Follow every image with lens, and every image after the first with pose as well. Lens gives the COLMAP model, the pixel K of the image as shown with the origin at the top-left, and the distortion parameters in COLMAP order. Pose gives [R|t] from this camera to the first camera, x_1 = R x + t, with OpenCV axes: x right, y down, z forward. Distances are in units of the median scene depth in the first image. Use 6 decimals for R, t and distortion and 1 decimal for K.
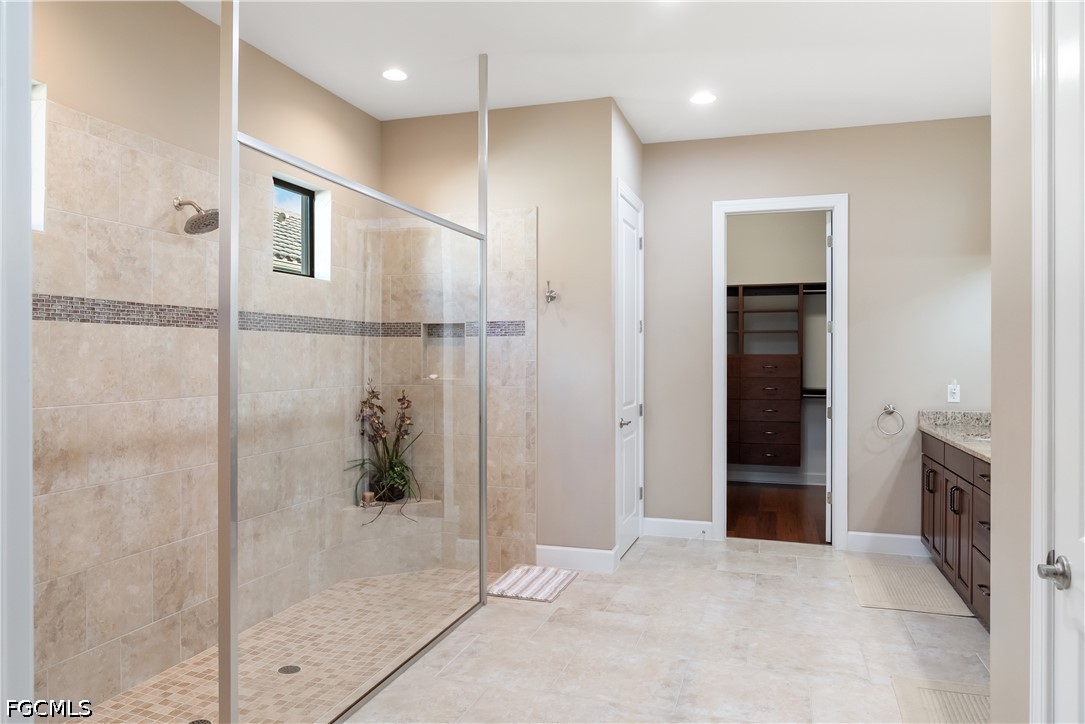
lens RADIAL K [[744.5, 0, 542.6], [0, 744.5, 359.5], [0, 0, 1]] dist [-0.025260, 0.013455]
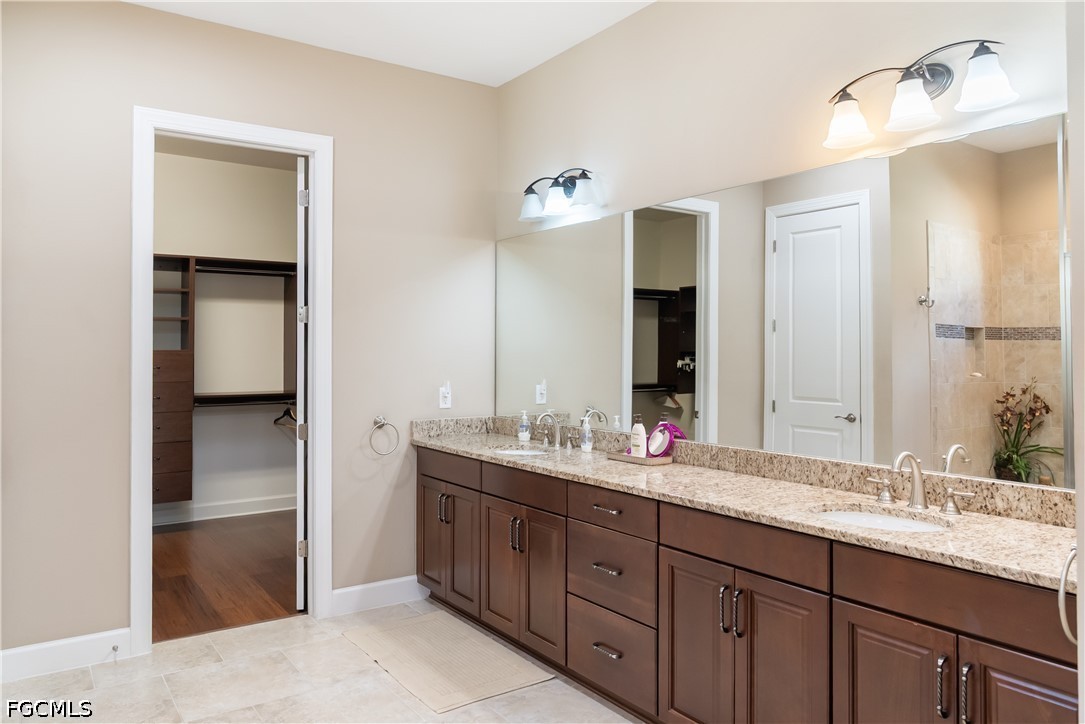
lens RADIAL K [[744.5, 0, 534.0], [0, 744.5, 337.1], [0, 0, 1]] dist [-0.025260, 0.013455]
pose [[0.605641, 0.008037, 0.795698, -0.060412], [0.007006, 0.999856, -0.015432, -0.009398], [-0.795707, 0.014921, 0.605498, 0.392947]]
